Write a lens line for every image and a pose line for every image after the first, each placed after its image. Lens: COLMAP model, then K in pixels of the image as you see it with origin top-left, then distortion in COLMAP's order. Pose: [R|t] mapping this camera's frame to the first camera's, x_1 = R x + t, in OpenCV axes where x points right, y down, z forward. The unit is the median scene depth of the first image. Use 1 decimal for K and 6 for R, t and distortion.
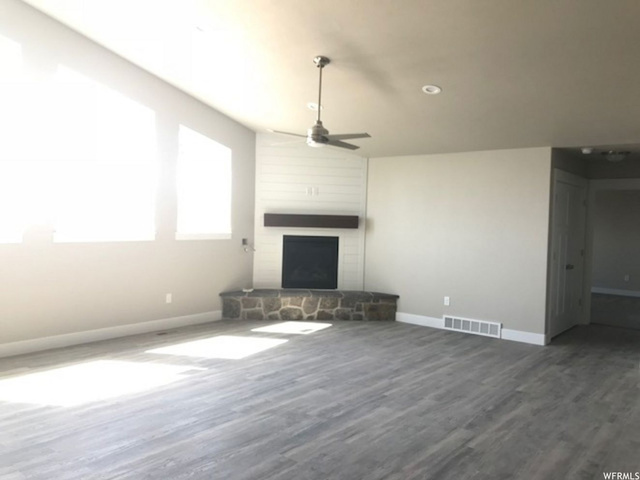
lens RADIAL K [[534.0, 0, 322.1], [0, 534.0, 236.7], [0, 0, 1]] dist [0.043115, -0.030202]
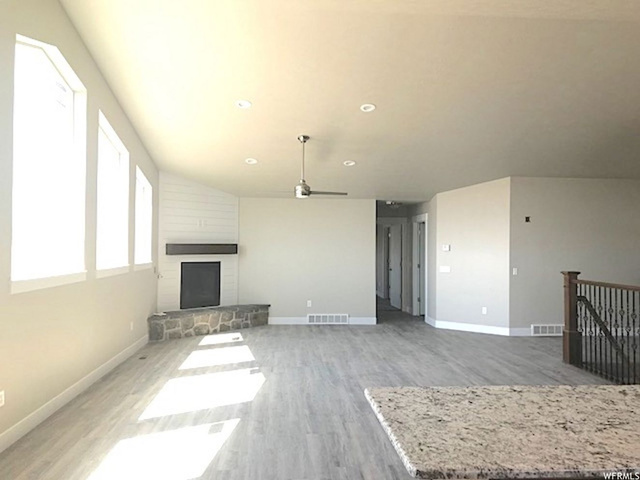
lens RADIAL K [[534.0, 0, 332.8], [0, 534.0, 244.9], [0, 0, 1]] dist [0.043115, -0.030202]
pose [[0.715841, -0.024225, 0.697843, -1.218002], [0.033553, 0.999437, 0.000276, -0.055969], [-0.697457, 0.023217, 0.716250, -0.071384]]
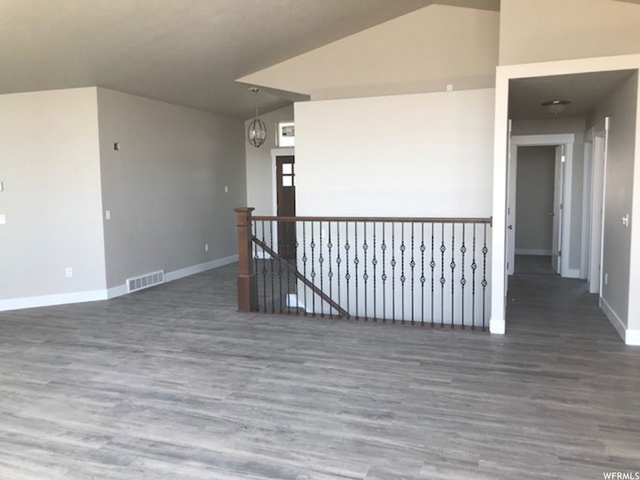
lens RADIAL K [[534.0, 0, 319.0], [0, 534.0, 239.4], [0, 0, 1]] dist [0.043115, -0.030202]
pose [[-0.317062, -0.120468, 0.940723, -0.941893], [0.031985, 0.989978, 0.137555, -0.055995], [-0.947865, 0.073702, -0.310031, 0.932184]]
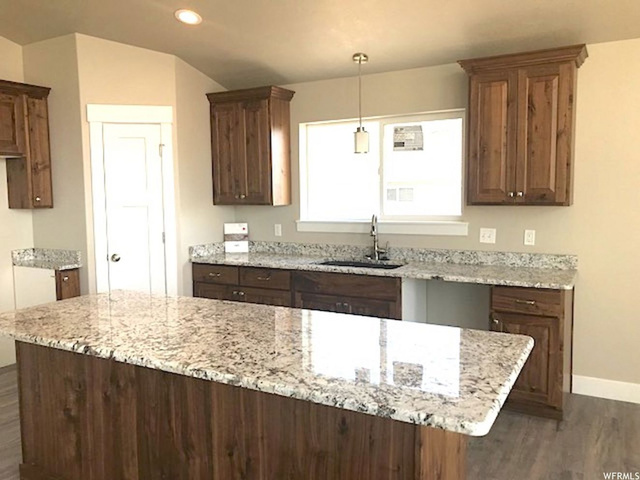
lens RADIAL K [[534.0, 0, 322.6], [0, 534.0, 234.3], [0, 0, 1]] dist [0.043115, -0.030202]
pose [[-0.985476, -0.000871, -0.169813, -0.633245], [-0.018778, 0.994413, 0.103874, -0.038254], [0.168774, 0.105554, -0.979987, 0.615619]]
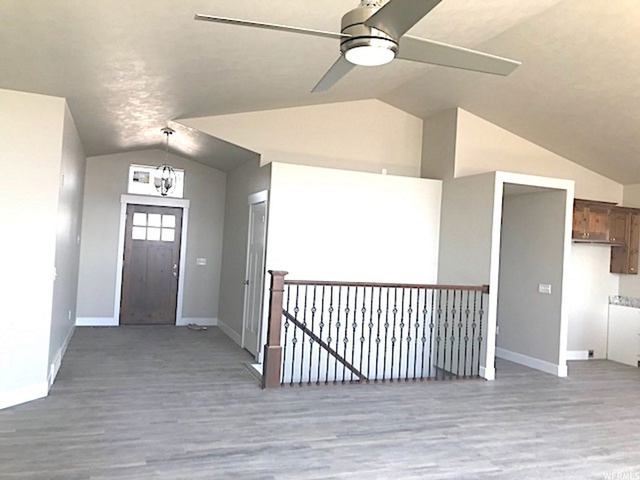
lens RADIAL K [[534.0, 0, 334.6], [0, 534.0, 238.2], [0, 0, 1]] dist [0.043115, -0.030202]
pose [[-0.871117, -0.068723, 0.486243, -0.236550], [-0.068184, 0.997495, 0.018827, -0.062892], [-0.486319, -0.016754, -0.873621, 1.788235]]
